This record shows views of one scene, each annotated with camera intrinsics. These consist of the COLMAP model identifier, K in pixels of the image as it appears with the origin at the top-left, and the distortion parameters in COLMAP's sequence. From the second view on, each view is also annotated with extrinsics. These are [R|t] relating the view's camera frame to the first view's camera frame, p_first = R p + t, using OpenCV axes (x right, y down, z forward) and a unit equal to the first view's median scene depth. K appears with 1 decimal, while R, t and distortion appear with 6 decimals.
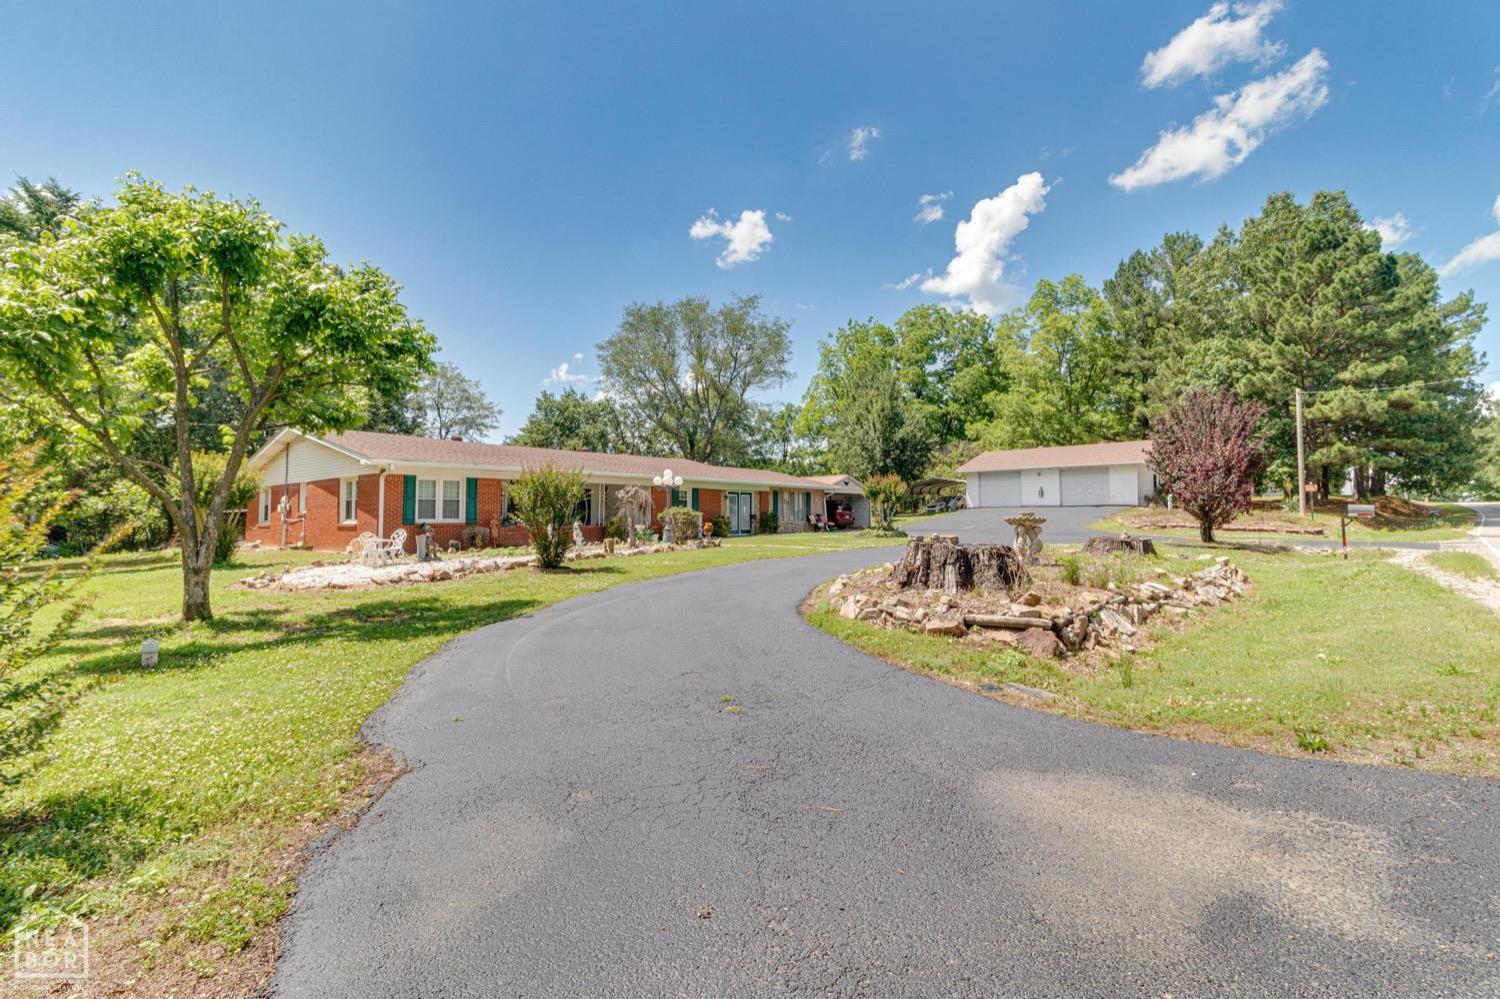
lens RADIAL K [[668.3, 0, 750.0], [0, 668.3, 499.5], [0, 0, 1]] dist [0.001170, 0.000134]
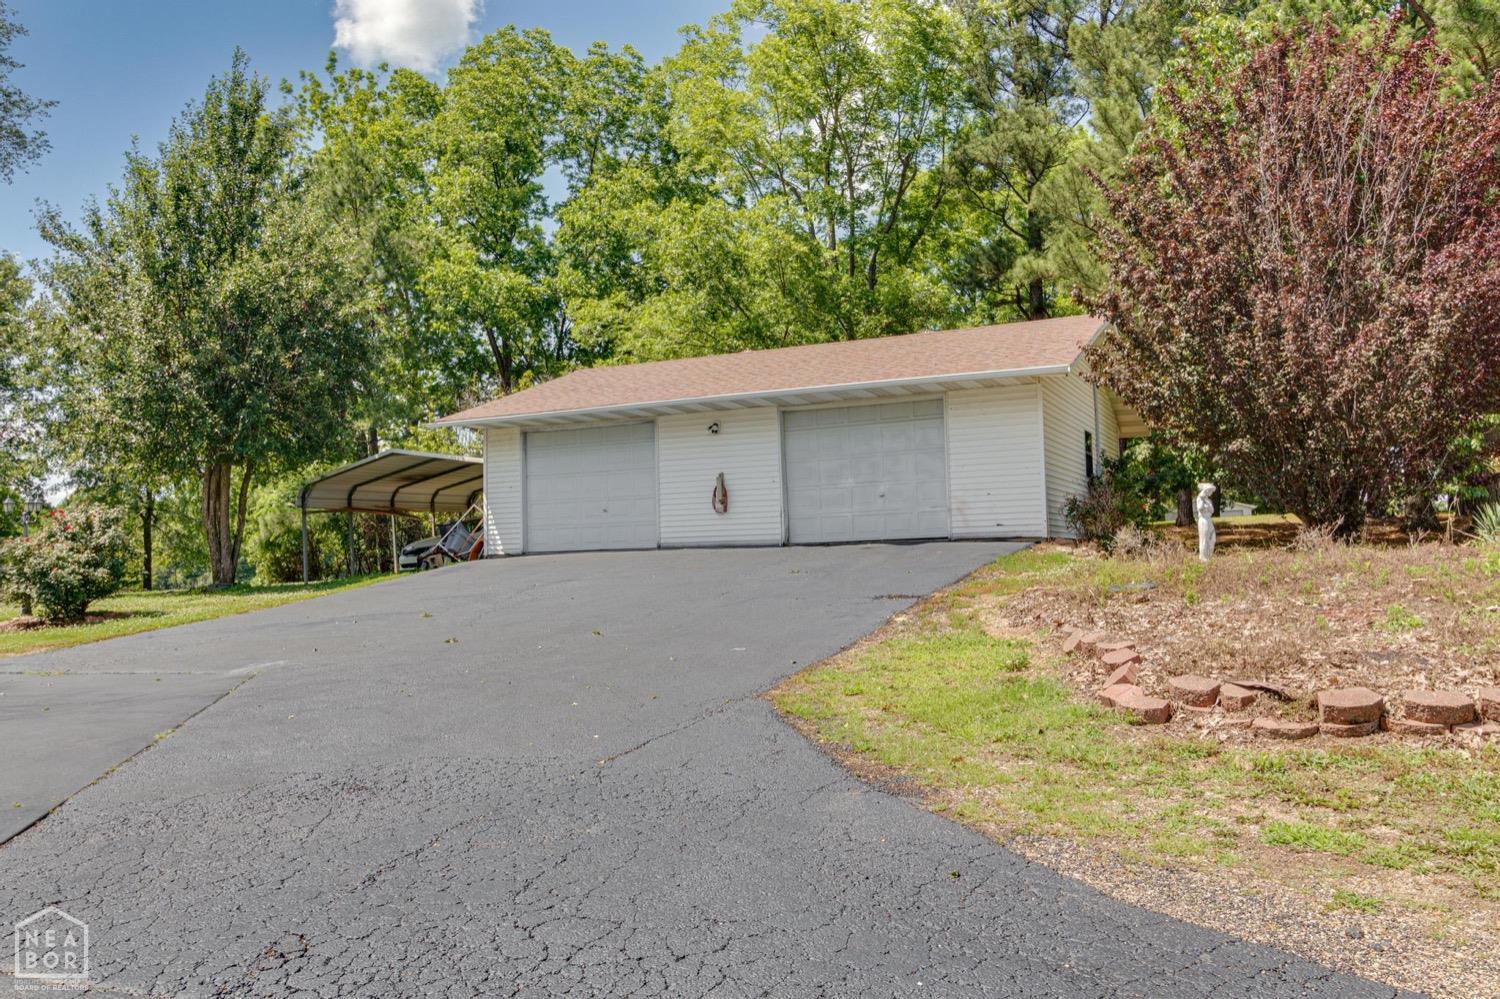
lens RADIAL K [[1152.3, 0, 750.0], [0, 1152.3, 499.5], [0, 0, 1]] dist [-0.006704, 0.009023]
pose [[0.951058, -0.004337, 0.308981, 0.273617], [0.014045, 0.999475, -0.029202, 0.004747], [-0.308692, 0.032113, 0.950620, 0.502643]]
